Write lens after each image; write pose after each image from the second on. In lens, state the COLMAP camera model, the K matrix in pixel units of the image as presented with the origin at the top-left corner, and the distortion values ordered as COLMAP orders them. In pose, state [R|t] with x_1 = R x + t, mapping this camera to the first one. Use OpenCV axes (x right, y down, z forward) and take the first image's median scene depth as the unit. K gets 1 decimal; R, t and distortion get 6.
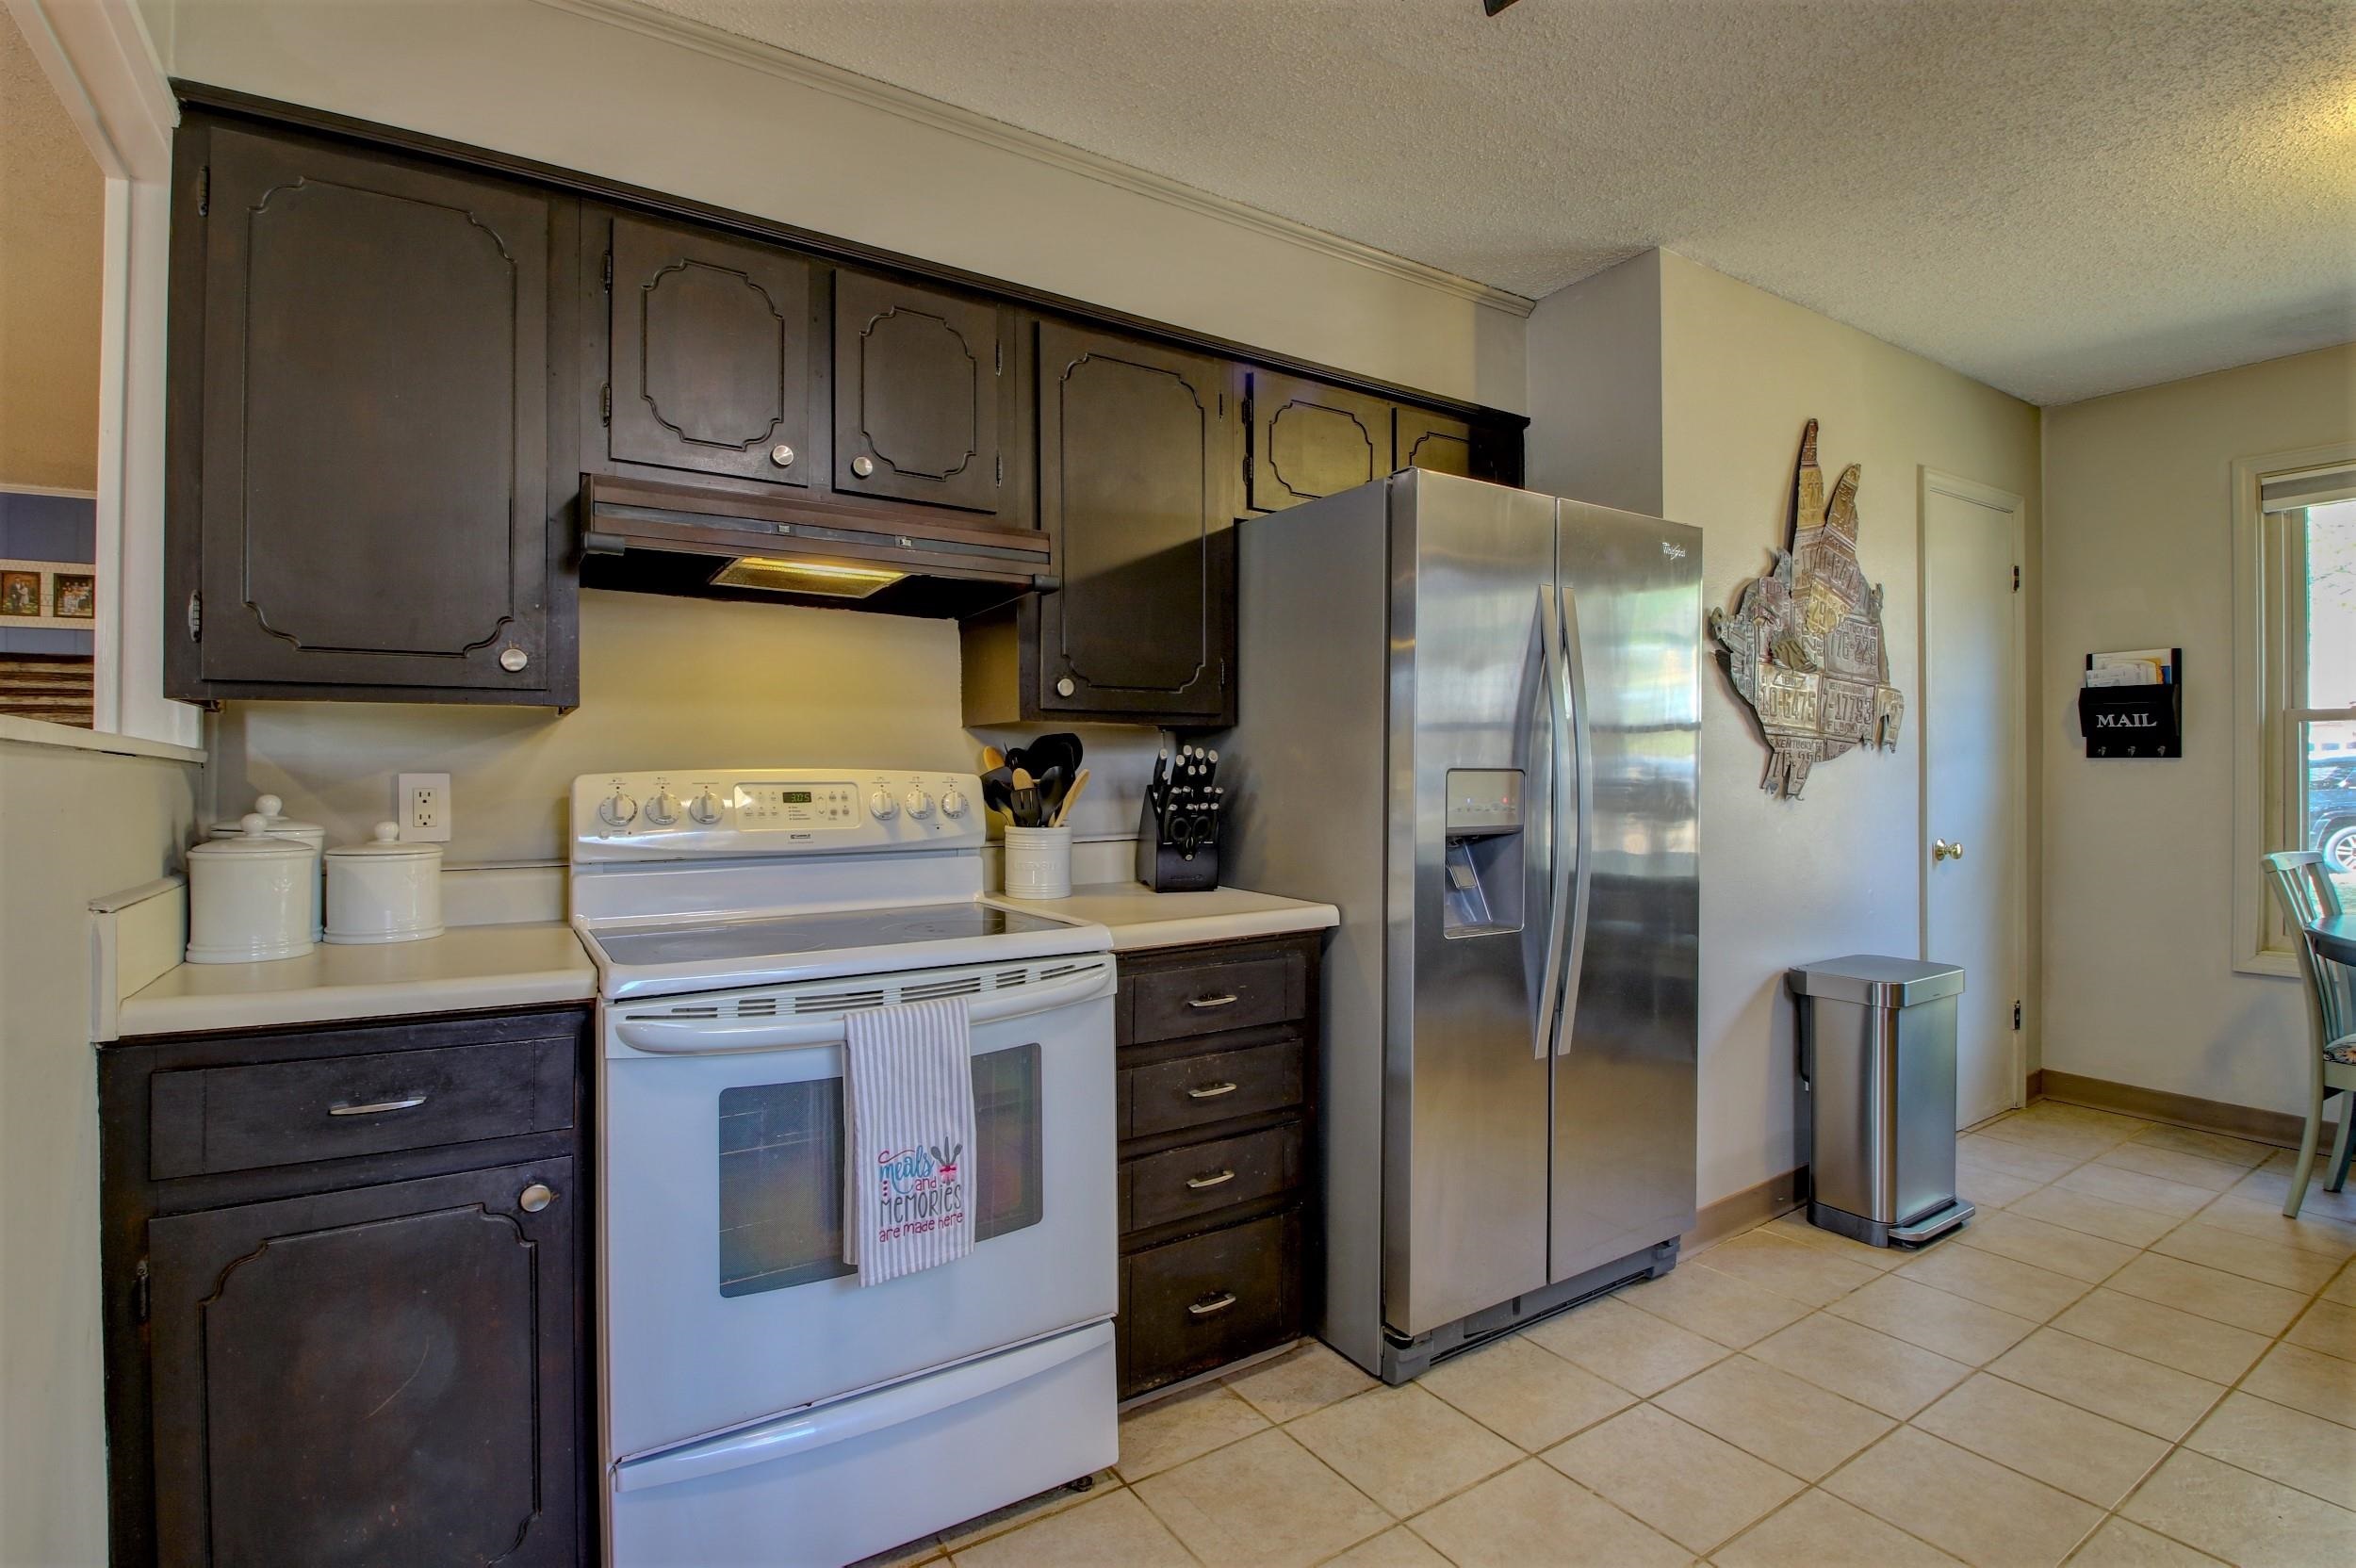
lens RADIAL K [[1100.4, 0, 1182.2], [0, 1100.4, 767.5], [0, 0, 1]] dist [0.000428, -0.013845]
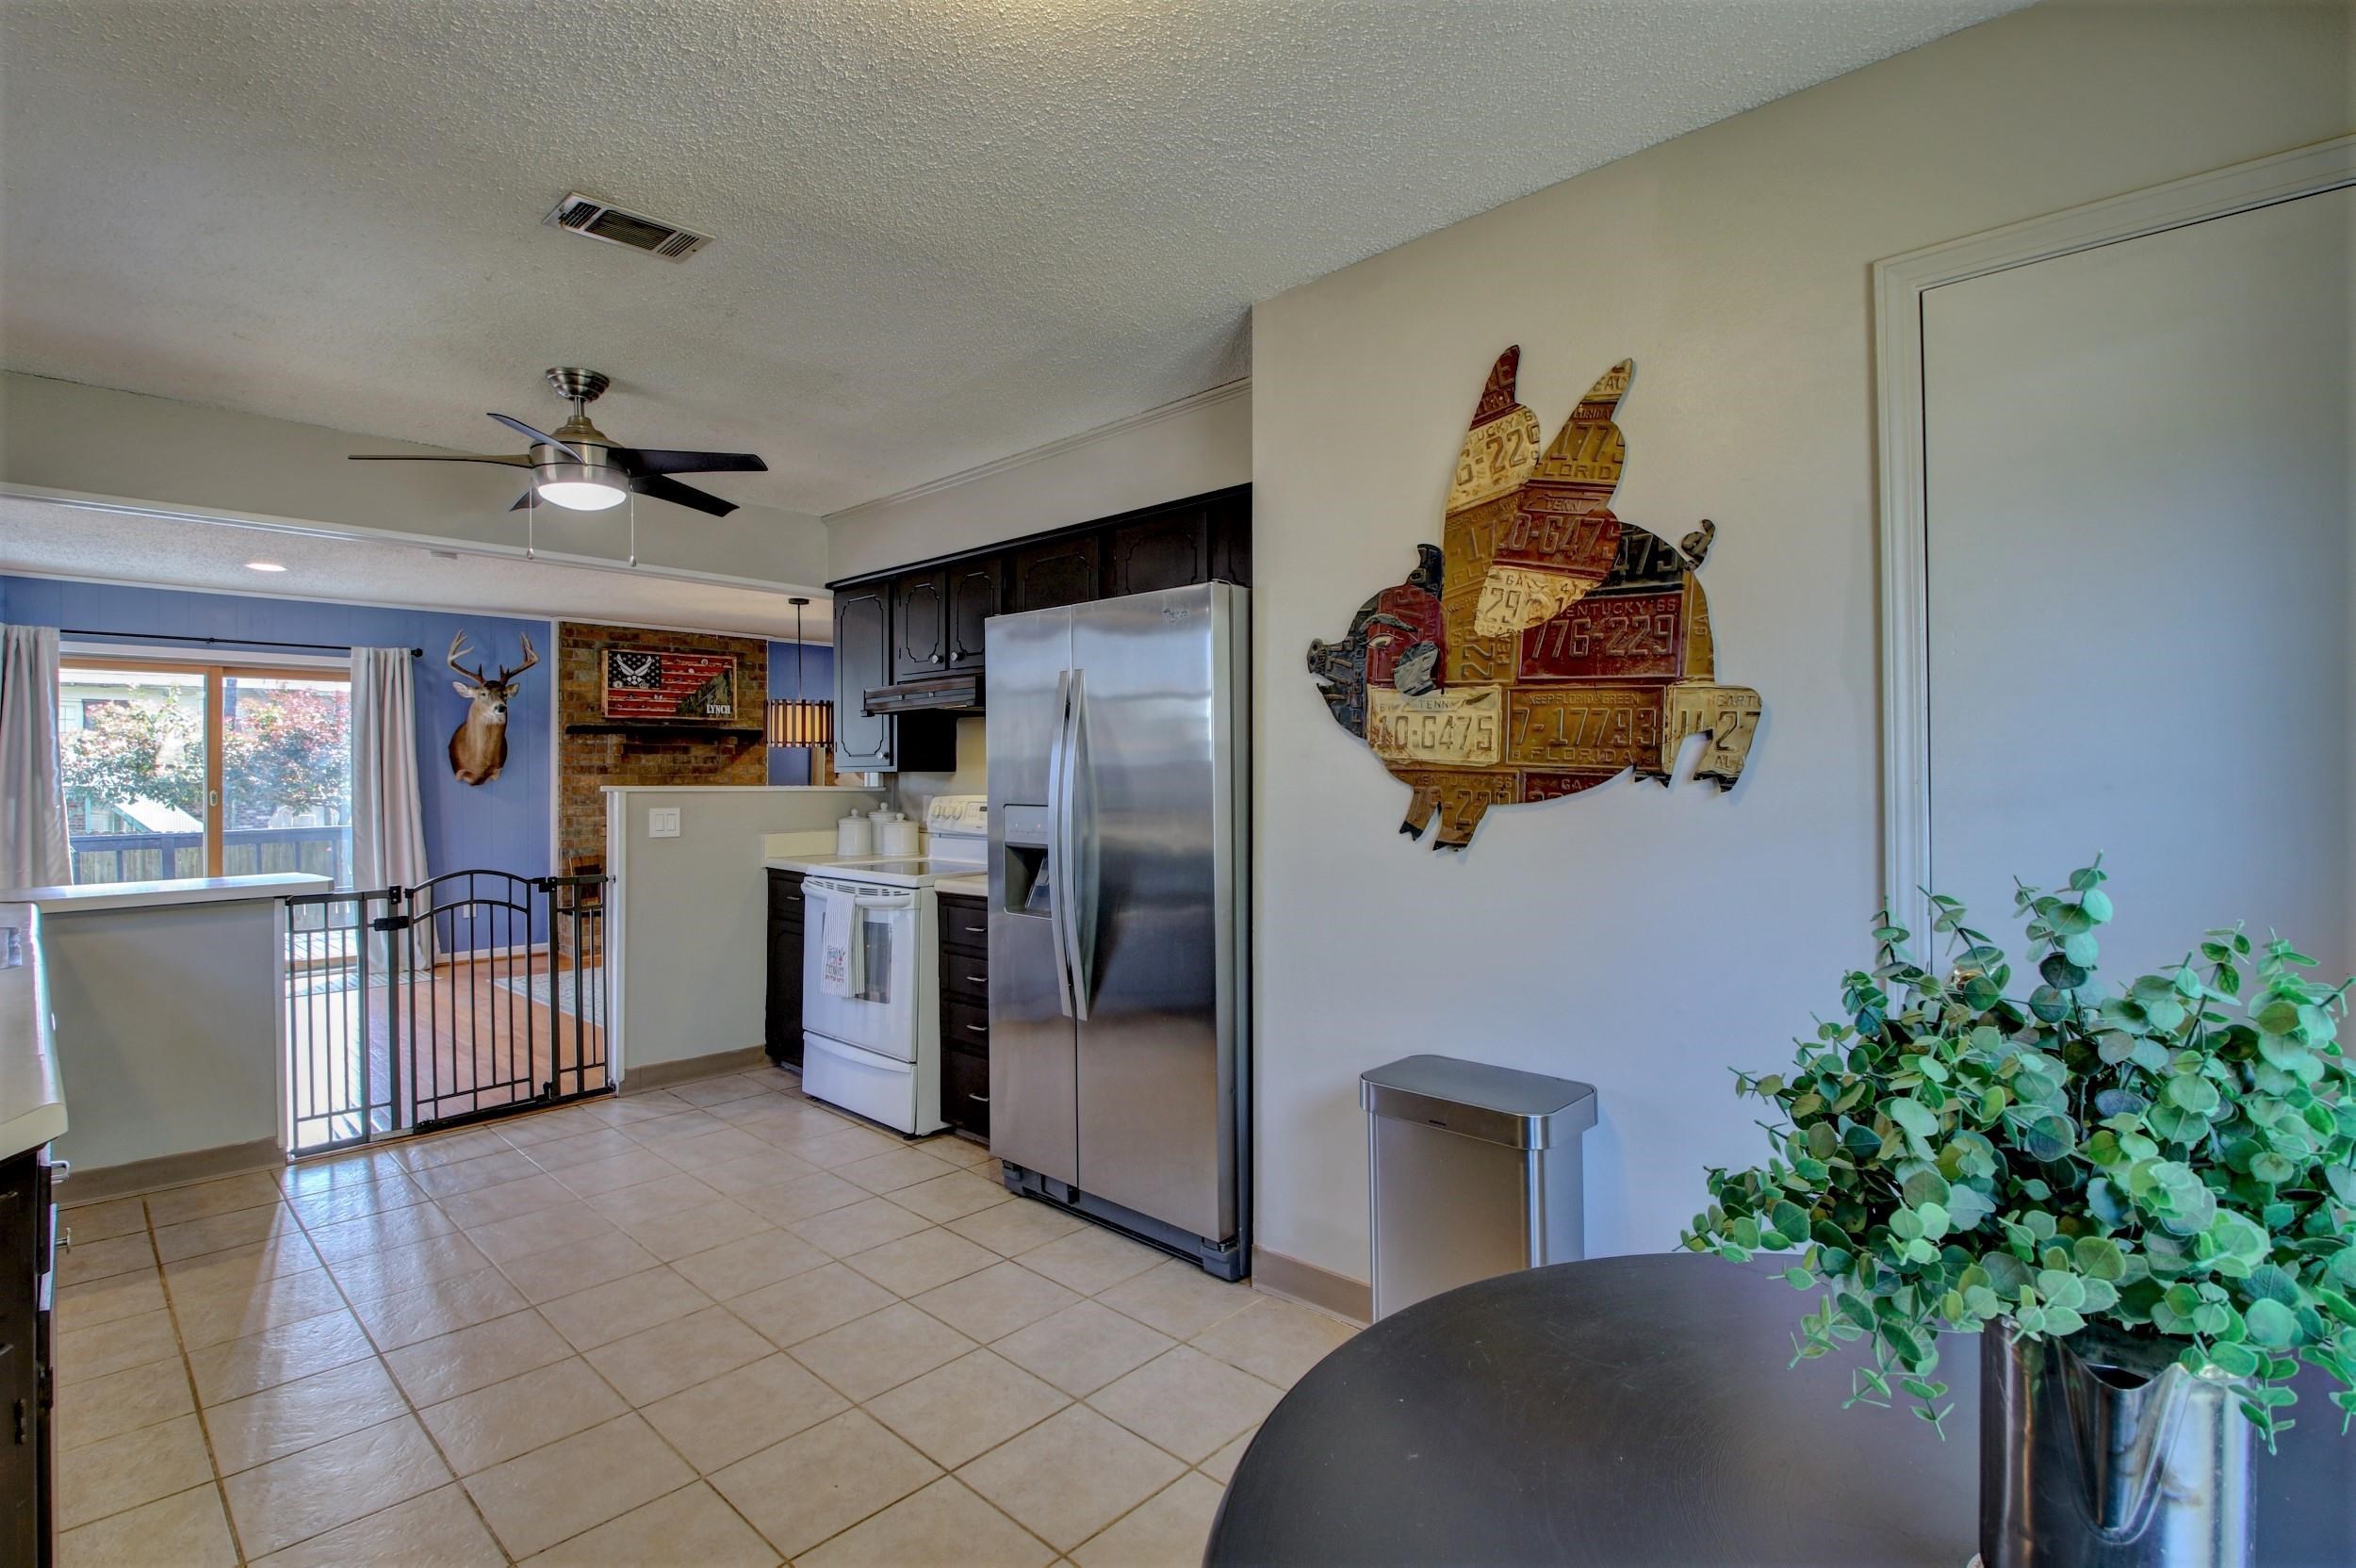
lens RADIAL K [[1100.4, 0, 1182.2], [0, 1100.4, 778.0], [0, 0, 1]] dist [0.000428, -0.013845]
pose [[0.240575, 0.004375, -0.970621, 1.709418], [0.006727, 0.999958, 0.006174, -0.040804], [0.970607, -0.008014, 0.240536, 0.823055]]
